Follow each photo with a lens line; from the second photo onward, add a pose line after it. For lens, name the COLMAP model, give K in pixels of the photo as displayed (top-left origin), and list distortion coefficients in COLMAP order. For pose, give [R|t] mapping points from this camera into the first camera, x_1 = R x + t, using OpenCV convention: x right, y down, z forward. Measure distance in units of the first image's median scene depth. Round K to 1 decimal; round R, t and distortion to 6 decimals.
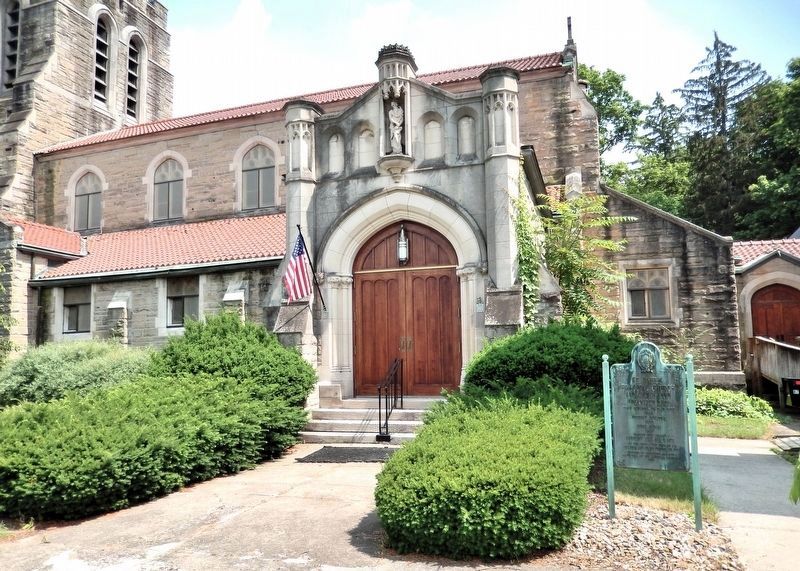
lens RADIAL K [[596.2, 0, 403.8], [0, 596.2, 288.8], [0, 0, 1]] dist [-0.003450, -0.009419]
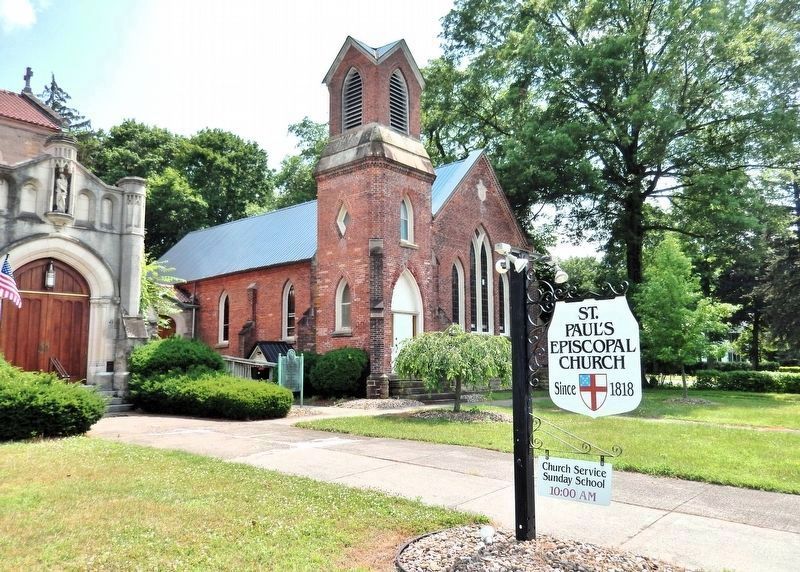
lens RADIAL K [[632.6, 0, 376.0], [0, 632.6, 285.7], [0, 0, 1]] dist [0.053049, 0.005274]
pose [[0.423366, 0.114958, 0.898636, -0.996067], [-0.096281, 0.992009, -0.081542, -0.002280], [-0.900828, -0.051999, 0.431051, -0.310178]]
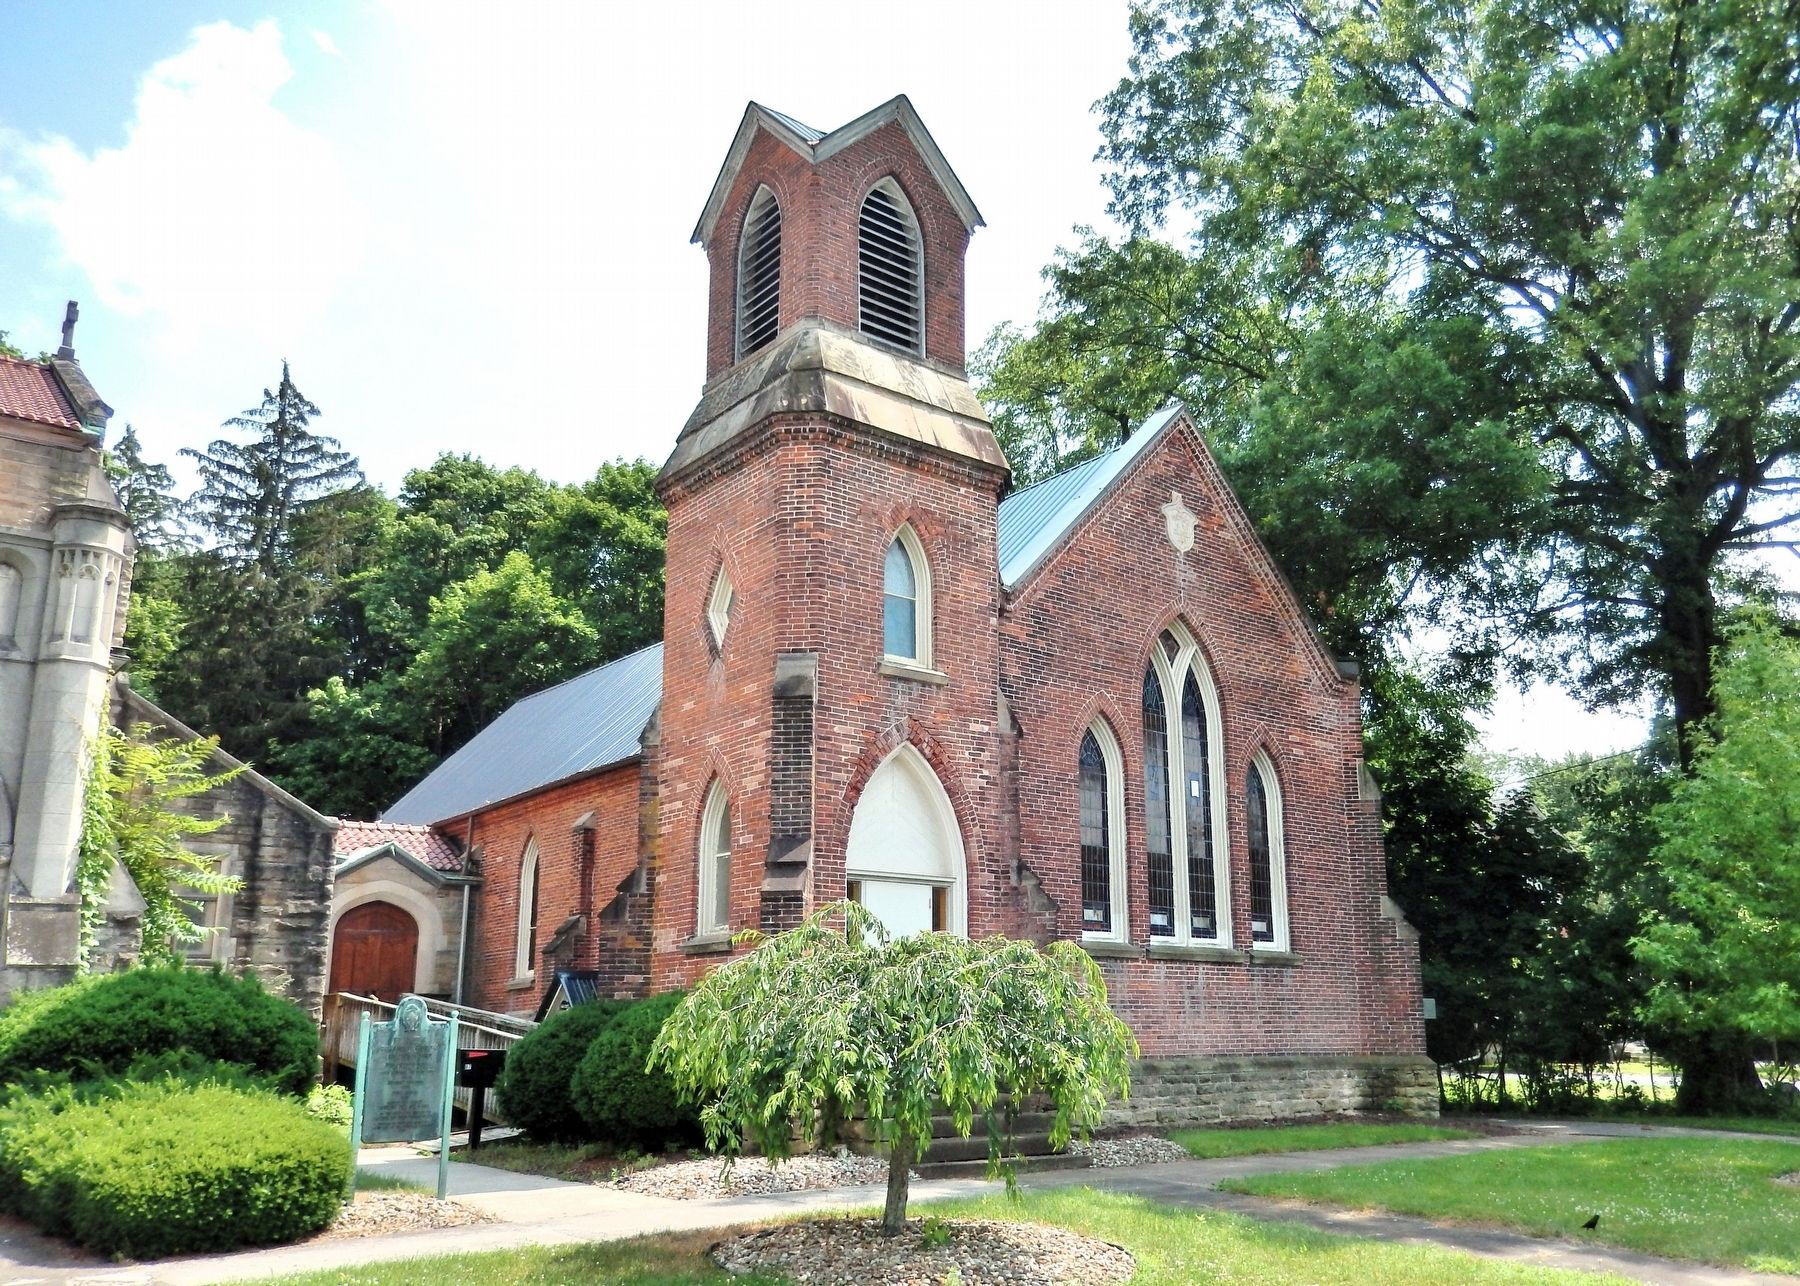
lens RADIAL K [[1440.7, 0, 903.9], [0, 1440.7, 683.5], [0, 0, 1]] dist [0.043182, -0.000982]
pose [[0.555047, 0.194297, 0.808808, -0.445459], [-0.088374, 0.980608, -0.174921, -0.024461], [-0.827111, 0.025611, 0.561455, -0.365325]]
